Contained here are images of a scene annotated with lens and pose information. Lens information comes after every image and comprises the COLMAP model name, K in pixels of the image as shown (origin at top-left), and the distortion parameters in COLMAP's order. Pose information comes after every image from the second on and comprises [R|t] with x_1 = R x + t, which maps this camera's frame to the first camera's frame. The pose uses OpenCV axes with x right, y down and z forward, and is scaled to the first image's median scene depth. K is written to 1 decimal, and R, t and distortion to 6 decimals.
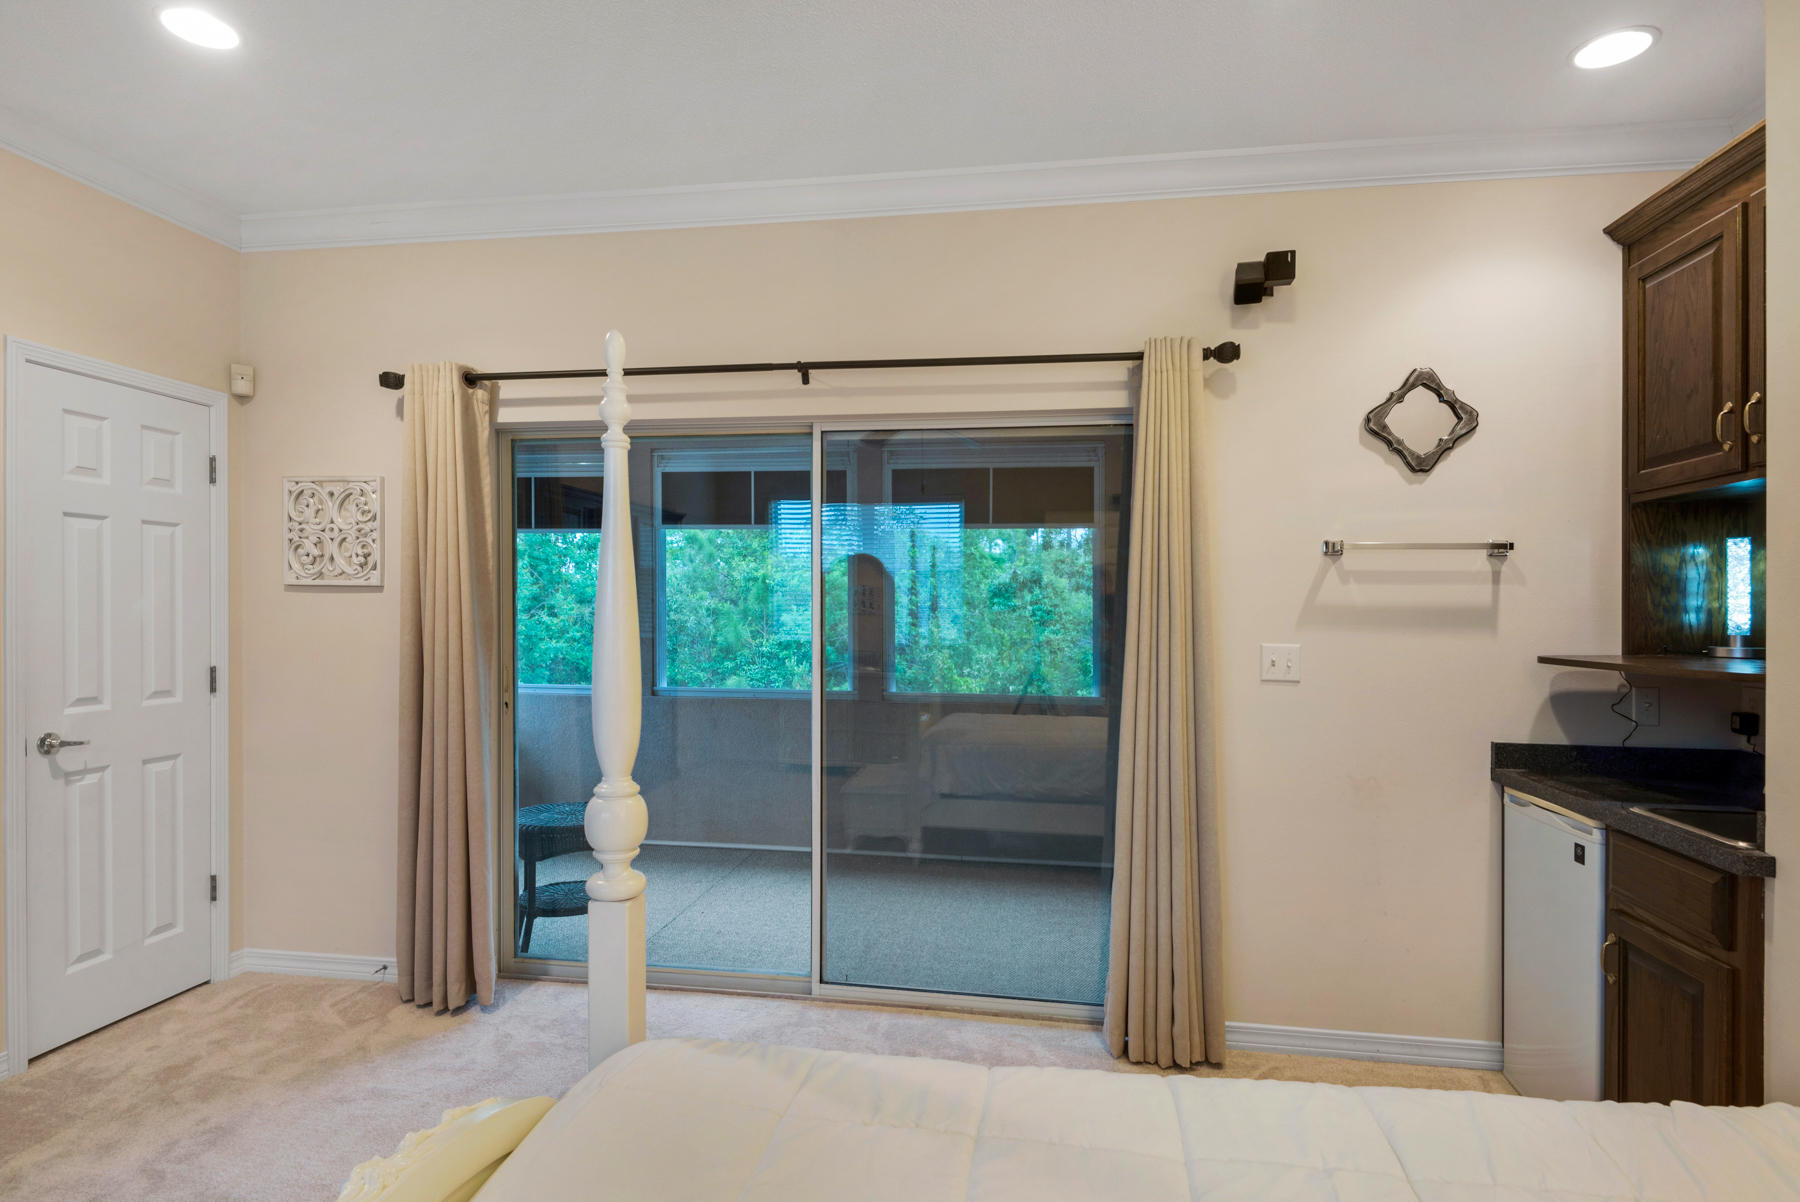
lens RADIAL K [[938.5, 0, 899.1], [0, 938.5, 610.1], [0, 0, 1]] dist [-0.030333, -0.000505]
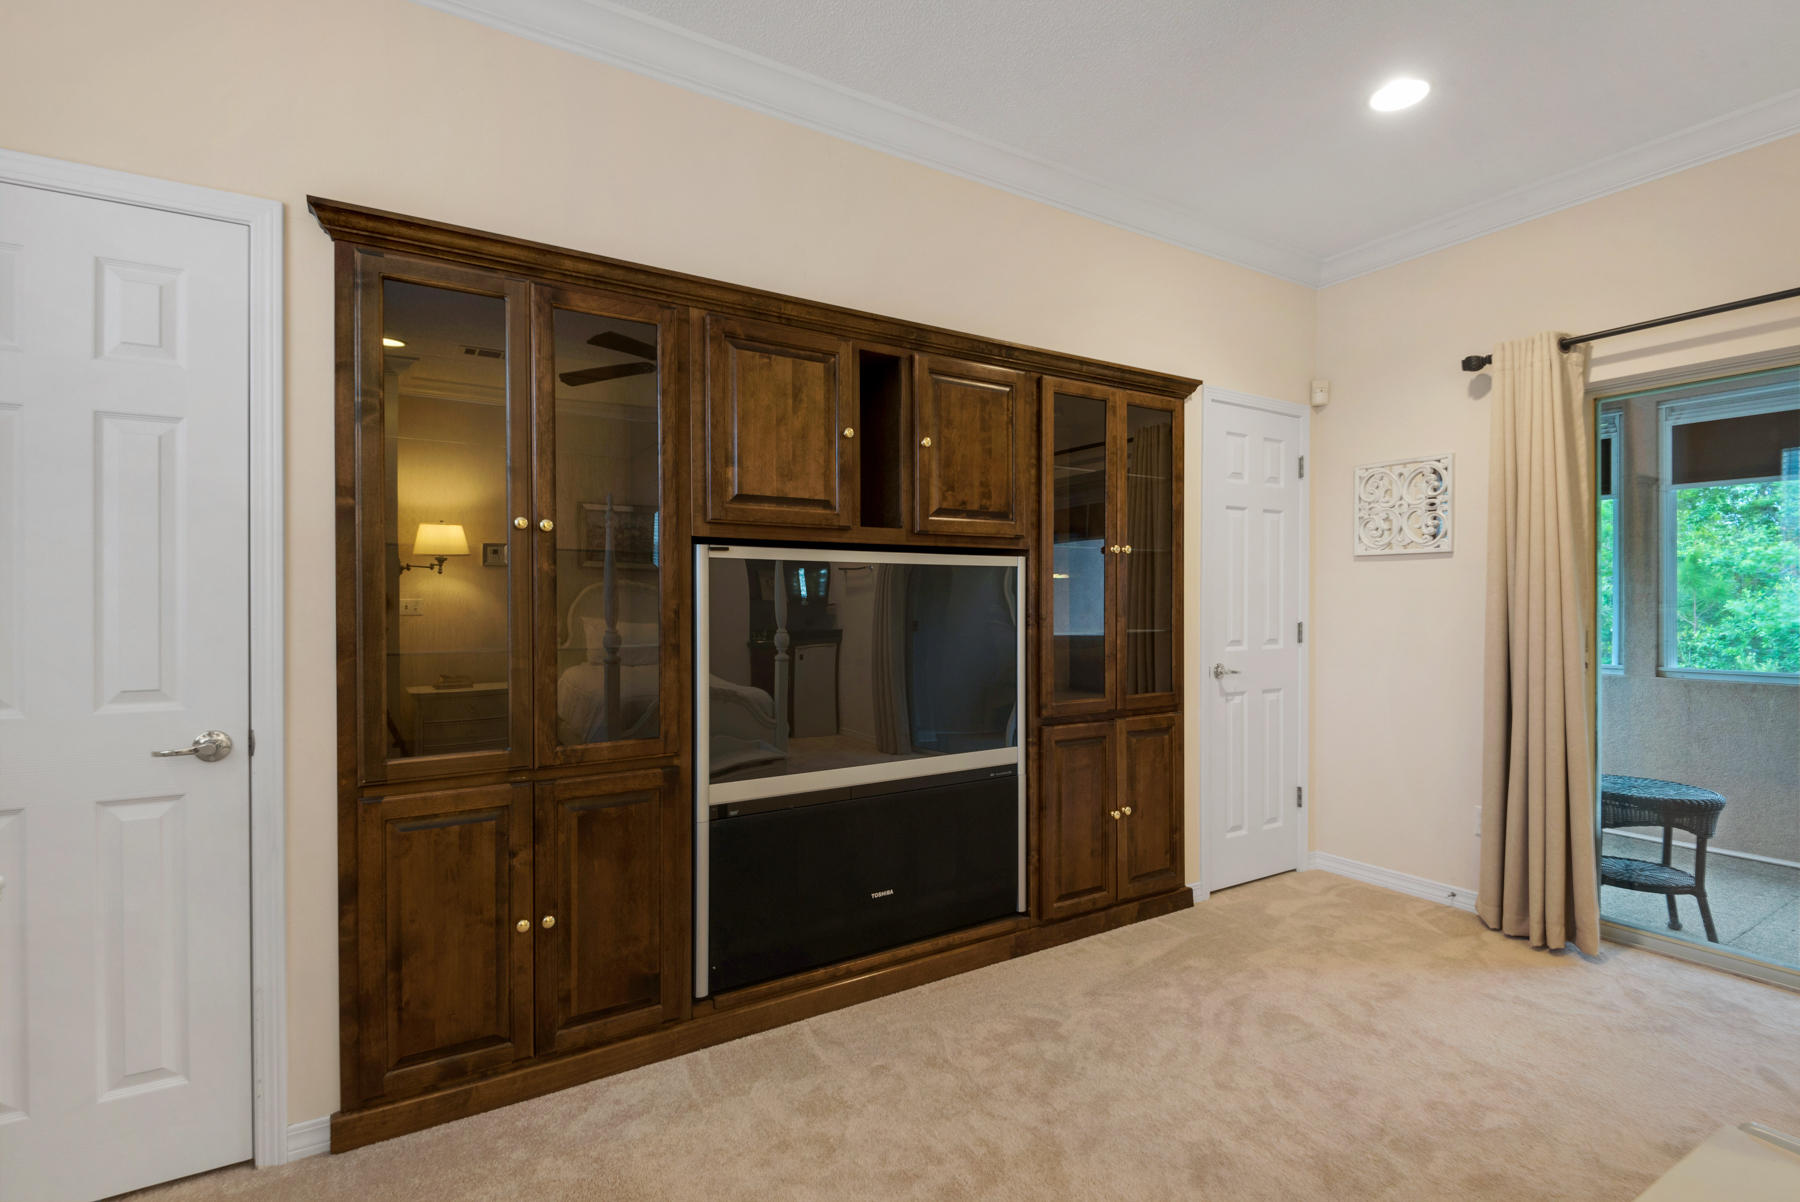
lens RADIAL K [[833.9, 0, 890.2], [0, 833.9, 603.4], [0, 0, 1]] dist [-0.013435, -0.003127]
pose [[0.606360, -0.006044, -0.795167, -0.186700], [0.009343, 0.999956, -0.000476, 0.032380], [0.795135, -0.007140, 0.606390, -0.151205]]
